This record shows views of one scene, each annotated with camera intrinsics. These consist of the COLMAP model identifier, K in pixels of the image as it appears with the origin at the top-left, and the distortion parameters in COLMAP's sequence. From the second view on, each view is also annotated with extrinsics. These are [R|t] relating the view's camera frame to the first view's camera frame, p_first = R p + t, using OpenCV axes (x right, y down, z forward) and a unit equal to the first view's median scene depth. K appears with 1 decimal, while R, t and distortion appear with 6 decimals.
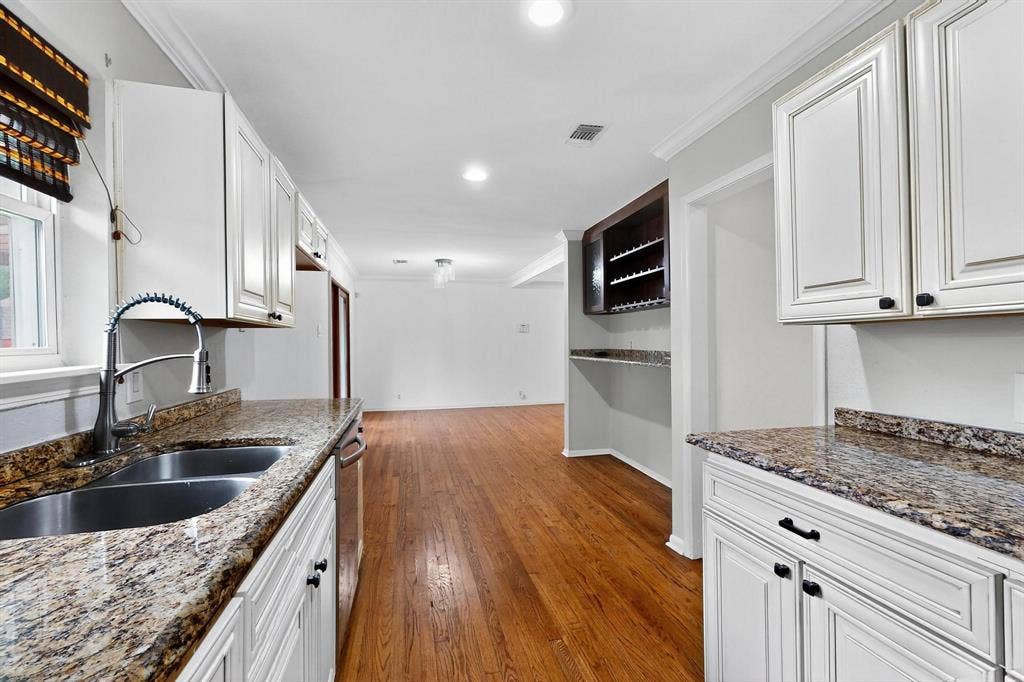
lens RADIAL K [[442.5, 0, 511.9], [0, 442.5, 340.7], [0, 0, 1]] dist [-0.001352, -0.000020]
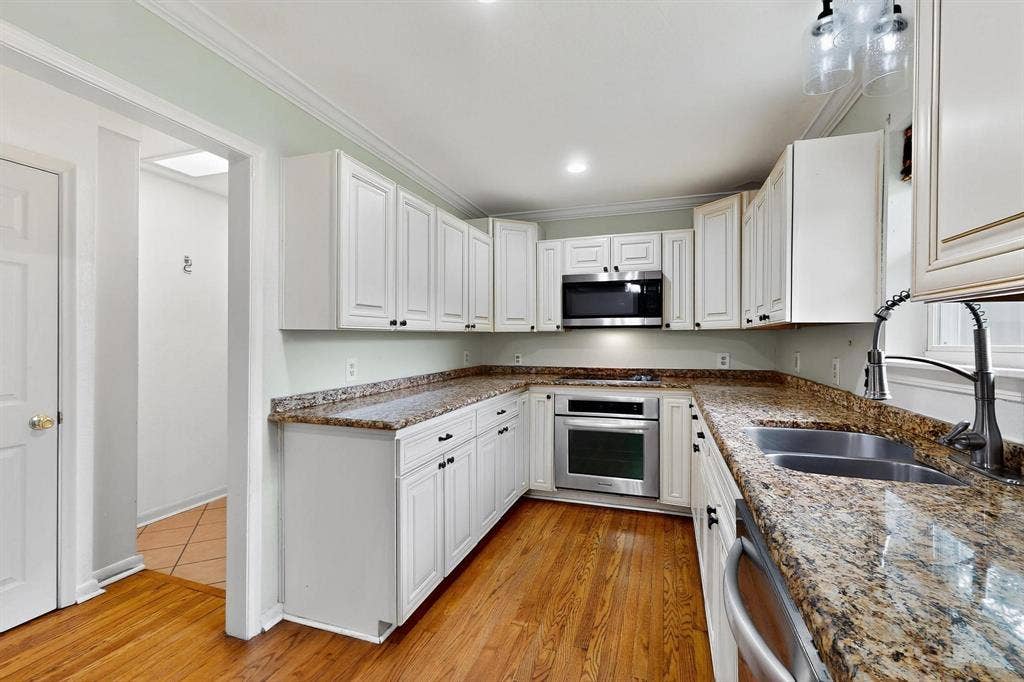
lens RADIAL K [[442.5, 0, 510.3], [0, 442.5, 341.4], [0, 0, 1]] dist [-0.001352, -0.000020]
pose [[-0.839625, 0.002915, 0.543159, -0.597653], [0.002017, 0.999995, -0.002249, 0.002119], [-0.543163, -0.000793, -0.839627, 2.241824]]
